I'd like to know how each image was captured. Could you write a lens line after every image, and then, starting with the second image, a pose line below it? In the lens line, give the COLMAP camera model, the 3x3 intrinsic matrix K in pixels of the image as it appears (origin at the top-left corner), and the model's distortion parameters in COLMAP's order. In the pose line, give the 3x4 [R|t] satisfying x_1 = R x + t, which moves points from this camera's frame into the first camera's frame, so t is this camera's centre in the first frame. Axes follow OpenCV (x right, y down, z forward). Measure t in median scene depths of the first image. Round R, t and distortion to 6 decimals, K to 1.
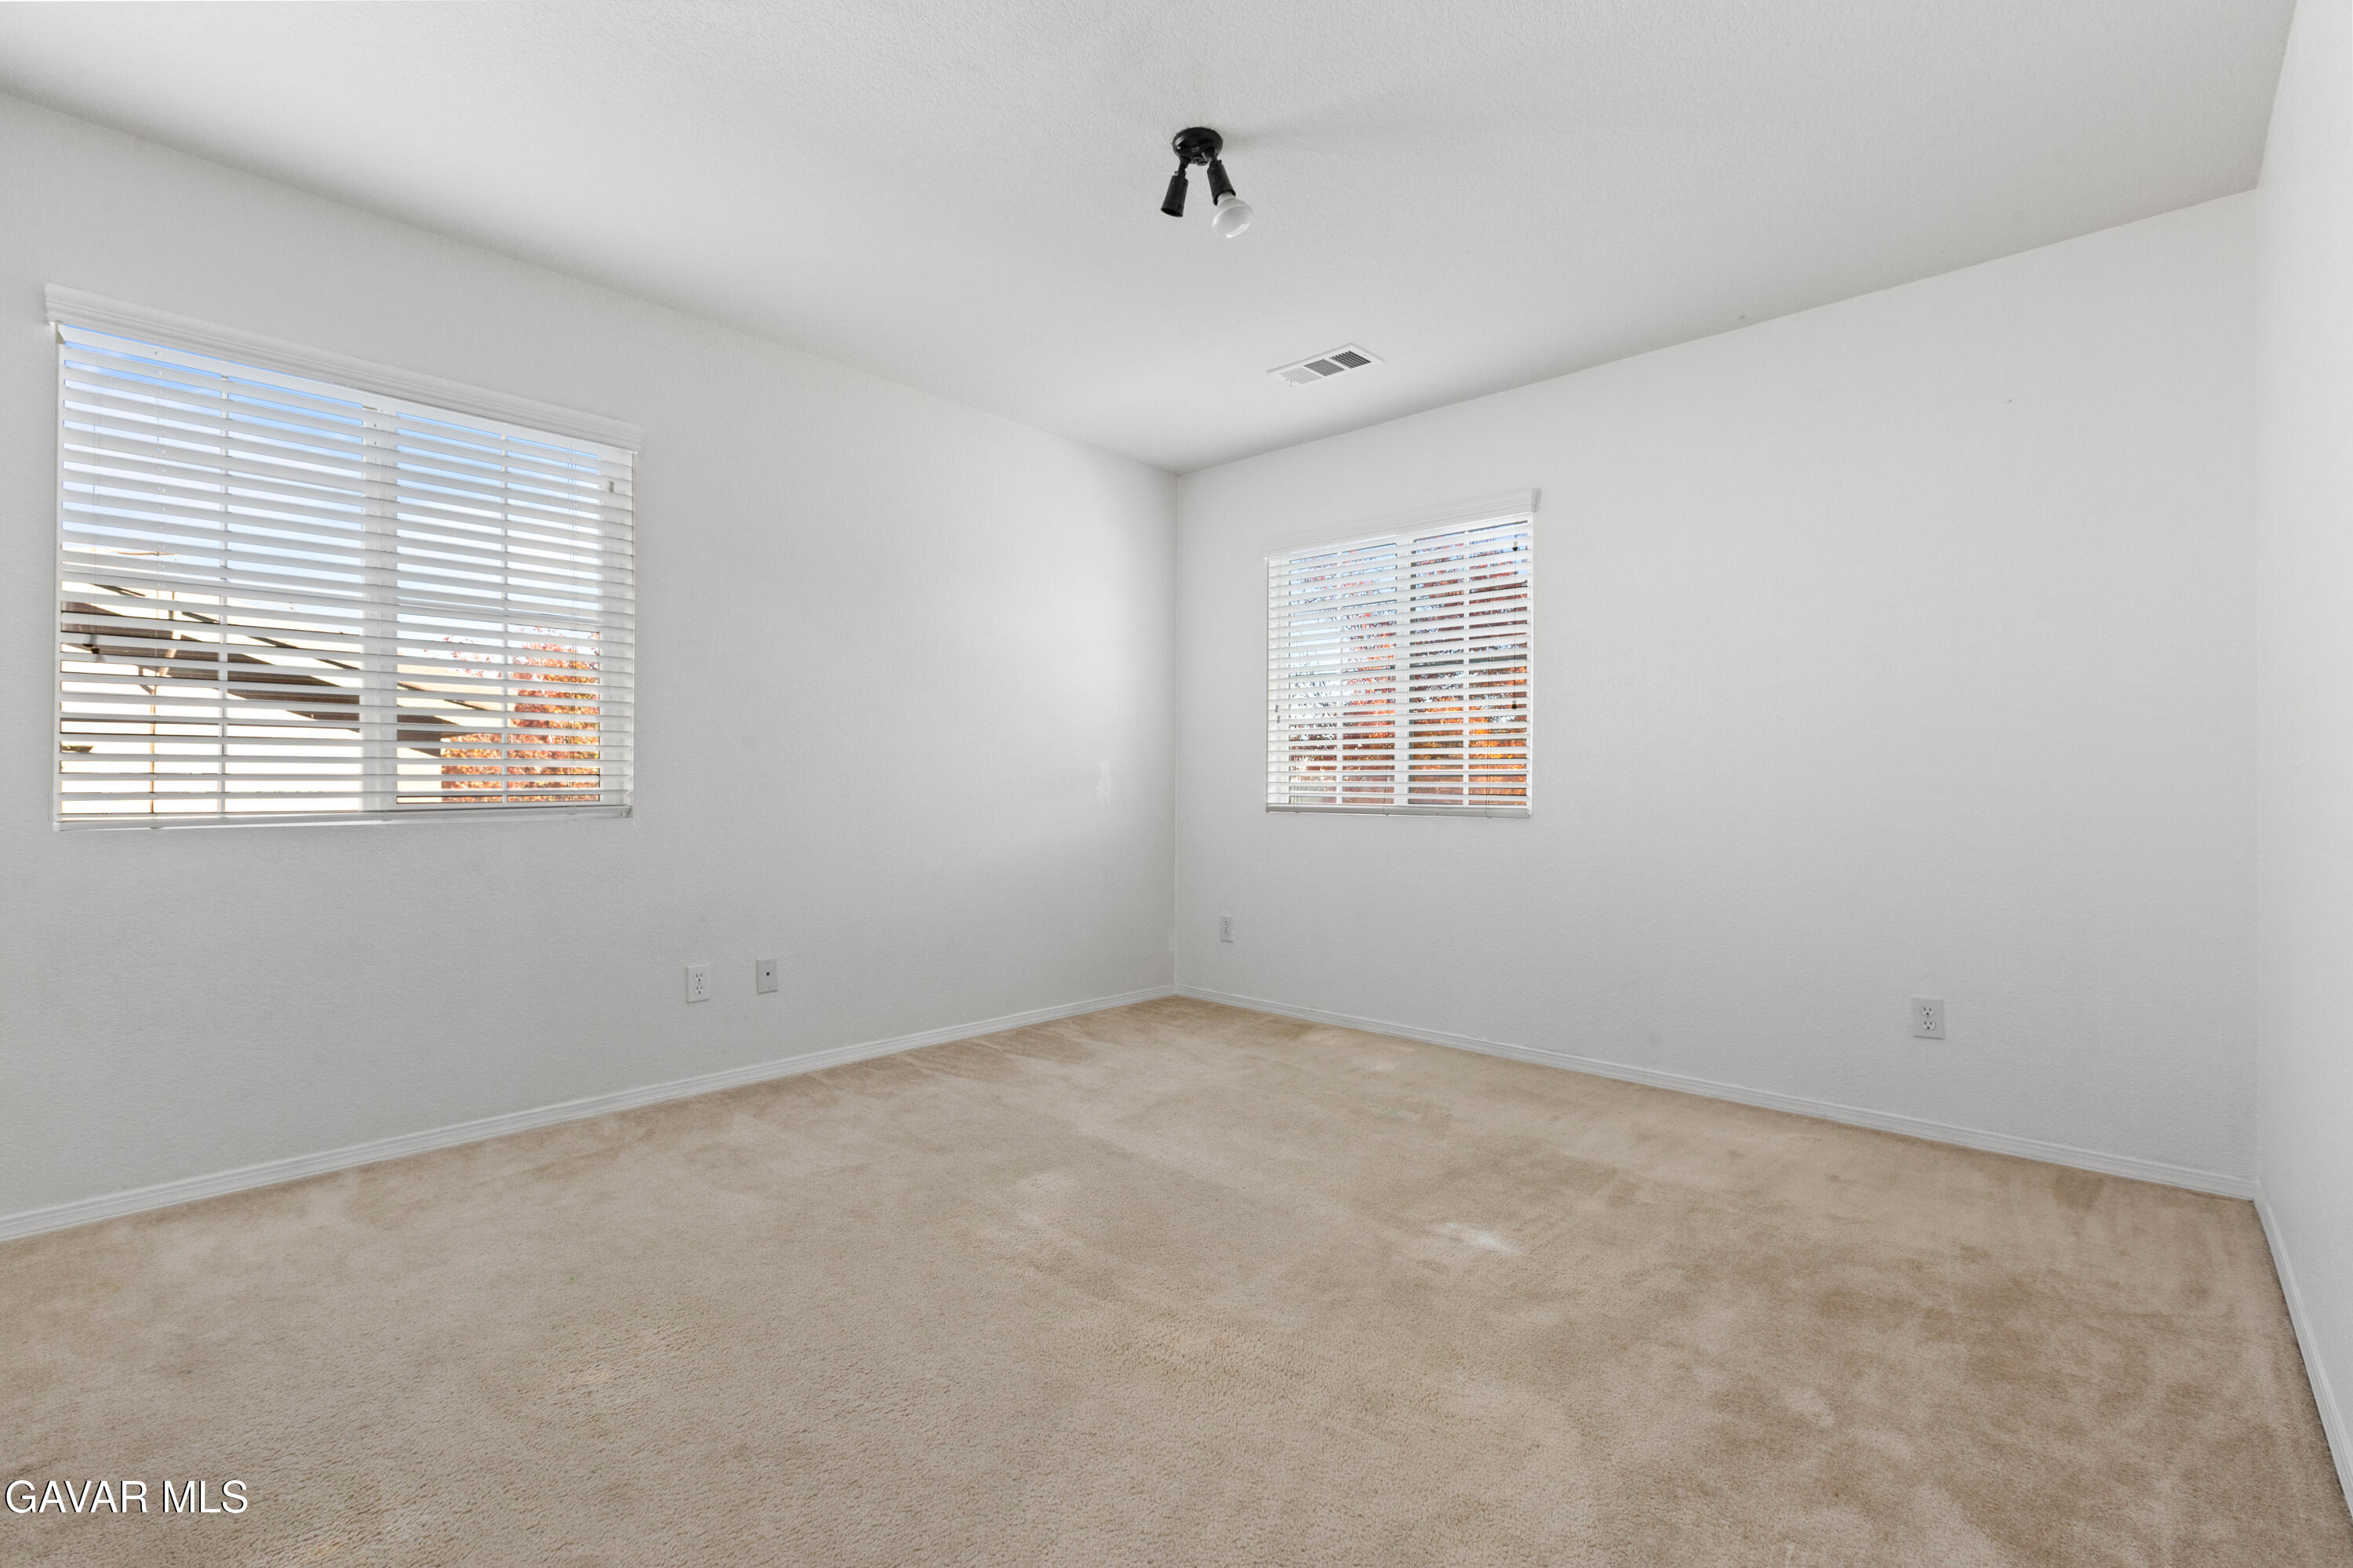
lens RADIAL K [[1063.5, 0, 1177.8], [0, 1063.5, 781.3], [0, 0, 1]] dist [0.000963, -0.000110]
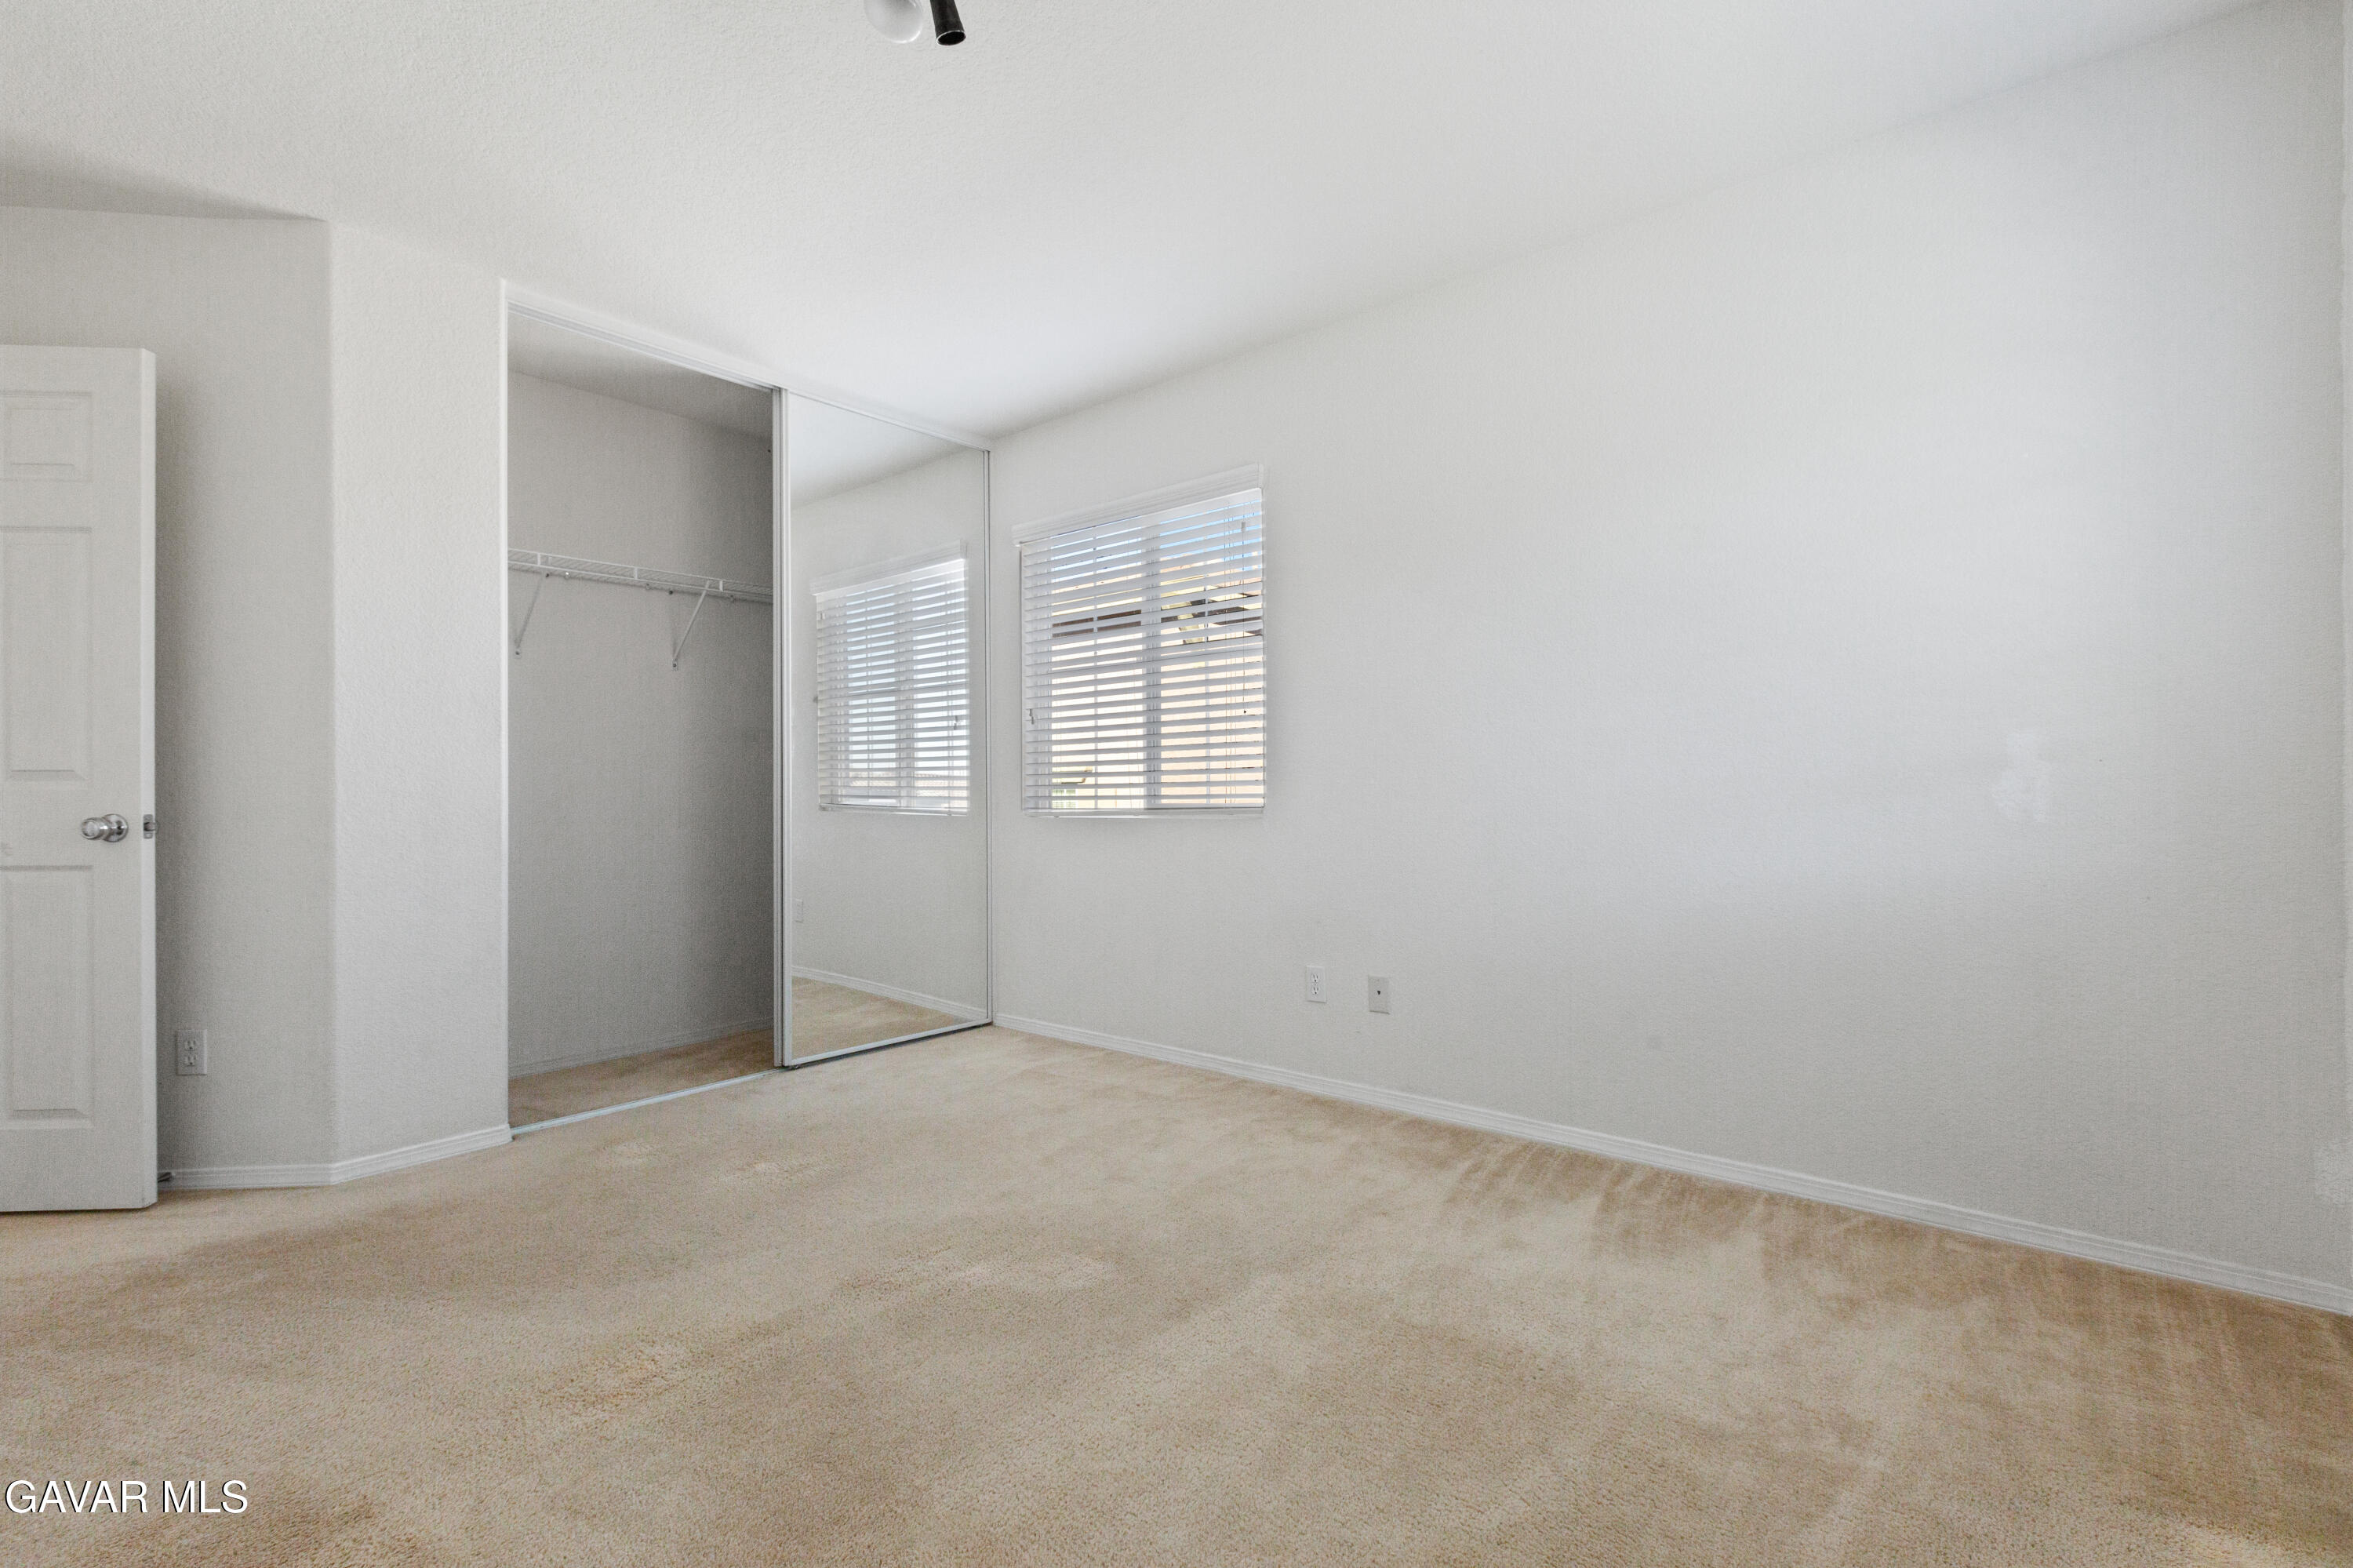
lens RADIAL K [[1063.5, 0, 1177.9], [0, 1063.5, 793.4], [0, 0, 1]] dist [0.000963, -0.000110]
pose [[0.029189, 0.000568, -0.999574, 0.619088], [0.013008, 0.999915, 0.000948, 0.006107], [0.999489, -0.013030, 0.029179, 0.930341]]
